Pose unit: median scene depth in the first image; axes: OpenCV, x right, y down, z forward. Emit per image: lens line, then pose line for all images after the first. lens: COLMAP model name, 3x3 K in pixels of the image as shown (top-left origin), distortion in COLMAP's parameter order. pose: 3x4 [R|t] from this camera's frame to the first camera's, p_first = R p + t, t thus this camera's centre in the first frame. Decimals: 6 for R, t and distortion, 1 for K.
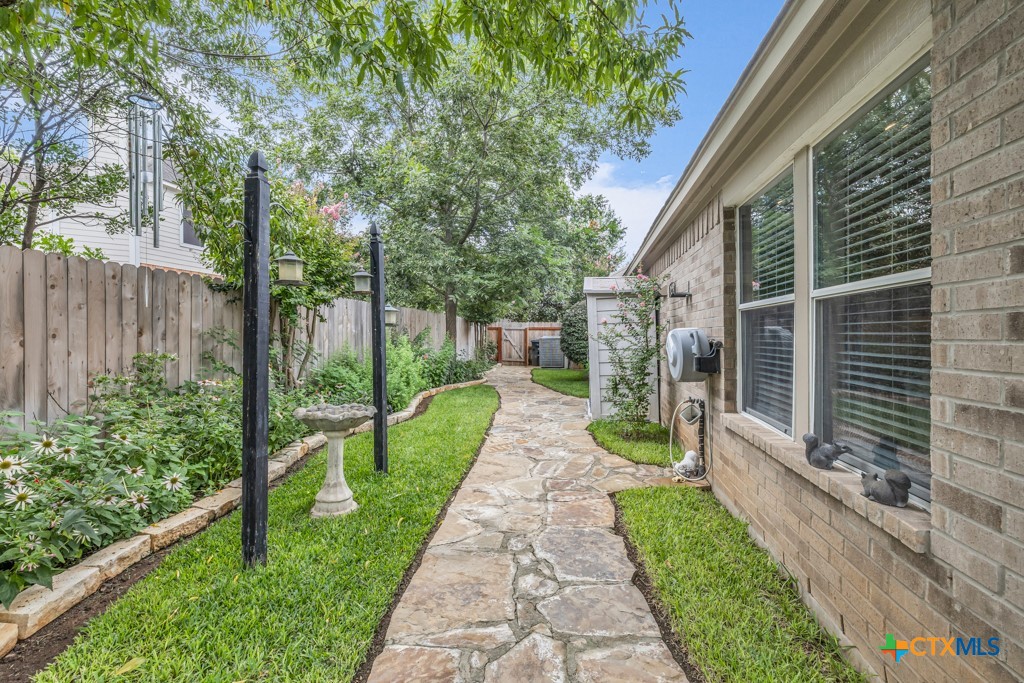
lens RADIAL K [[432.3, 0, 511.6], [0, 432.3, 335.6], [0, 0, 1]] dist [0.000726, 0.000092]
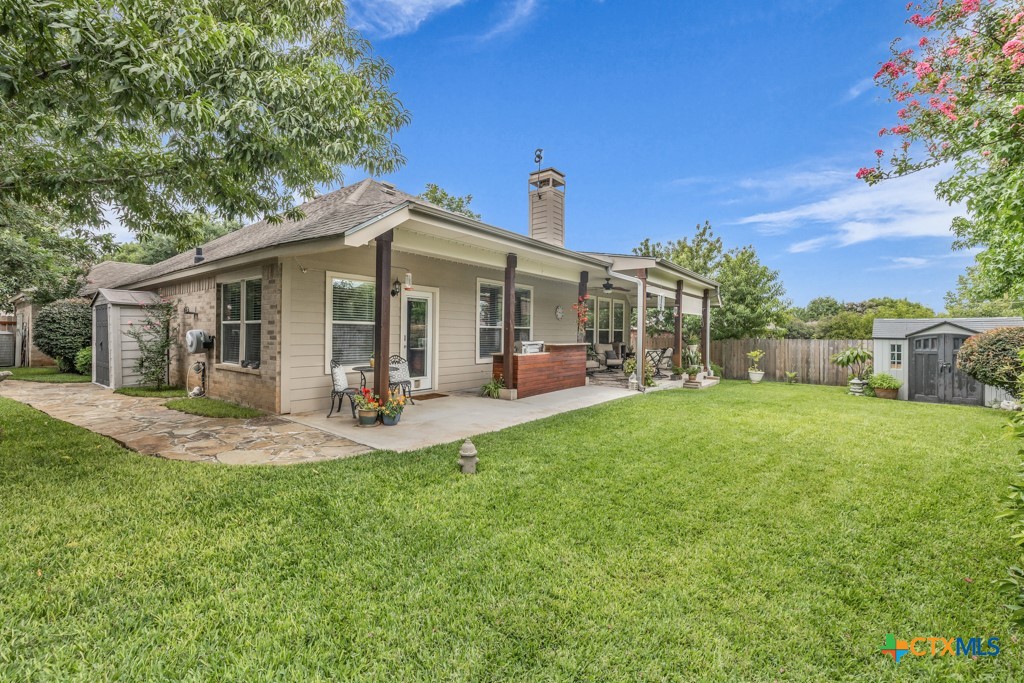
lens RADIAL K [[419.0, 0, 505.2], [0, 419.0, 330.9], [0, 0, 1]] dist [-0.000338, 0.000012]
pose [[0.464022, 0.014927, 0.885698, -0.776899], [-0.010341, 0.999881, -0.011433, -0.003295], [-0.885763, -0.003854, 0.464121, -1.423539]]
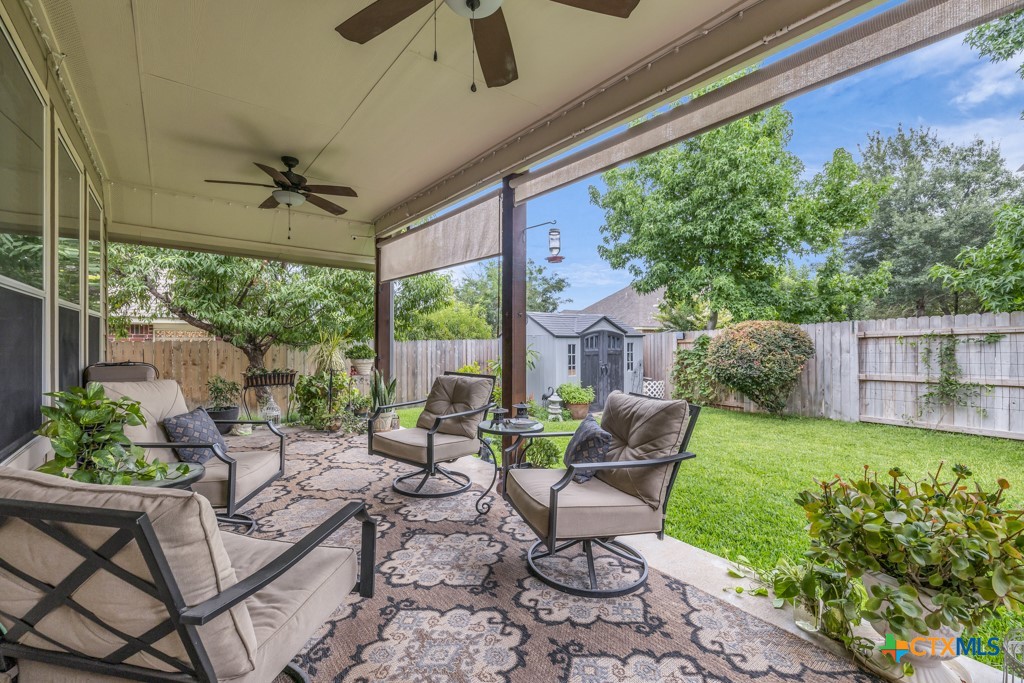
lens RADIAL K [[439.2, 0, 502.3], [0, 439.2, 335.7], [0, 0, 1]] dist [0.001497, 0.000000]
pose [[-0.741817, 0.010002, 0.670527, 2.144243], [0.007125, 0.999950, -0.007034, -0.002266], [-0.670564, -0.000441, -0.741851, -0.304266]]
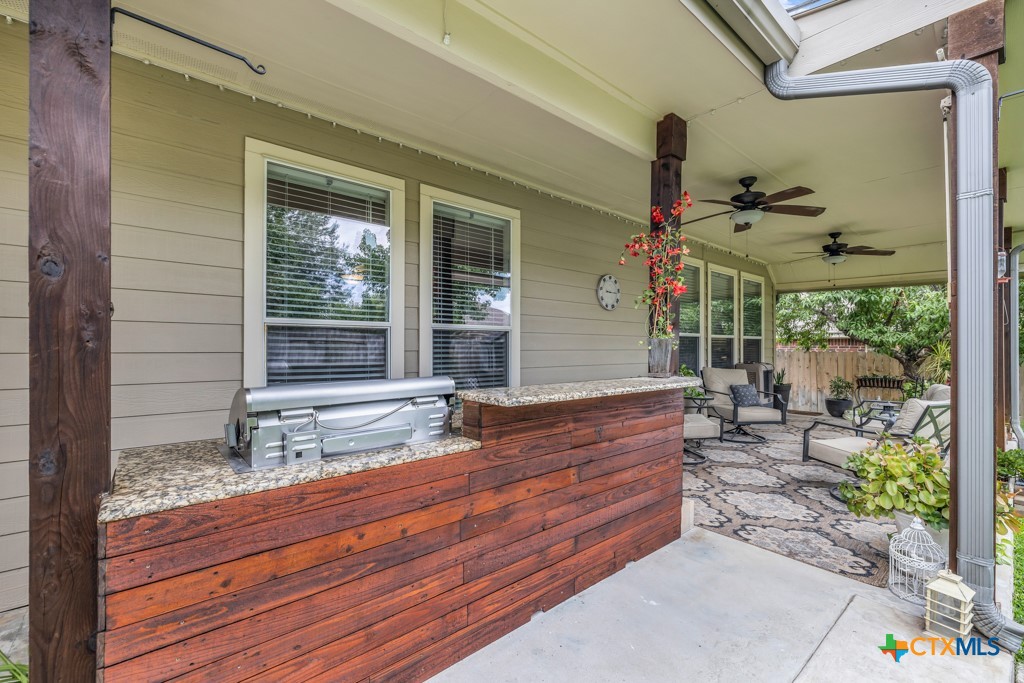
lens RADIAL K [[423.7, 0, 501.0], [0, 423.7, 341.5], [0, 0, 1]] dist [0.000684, -0.000009]
pose [[0.639265, 0.016263, 0.768815, 1.211440], [-0.003784, 0.999831, -0.018003, -0.010647], [-0.768977, 0.008600, 0.639218, -0.826063]]
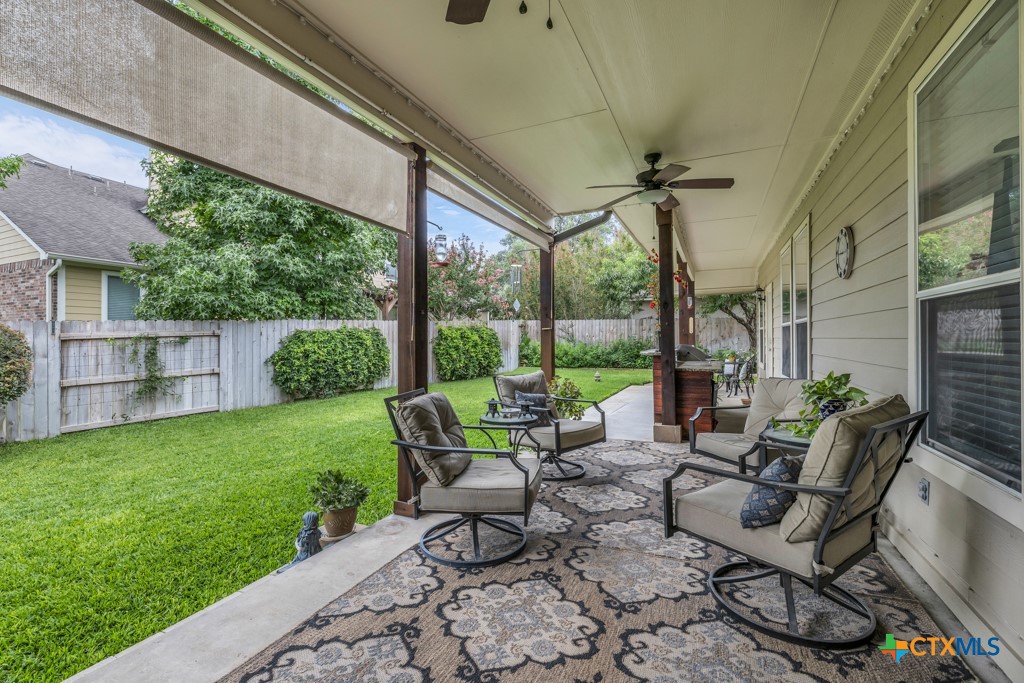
lens RADIAL K [[432.3, 0, 511.6], [0, 432.3, 335.6], [0, 0, 1]] dist [0.000726, 0.000092]
pose [[-0.252541, 0.002447, -0.967583, 3.579267], [0.000667, 0.999997, 0.002355, -0.016916], [0.967586, -0.000051, -0.252542, -0.686628]]
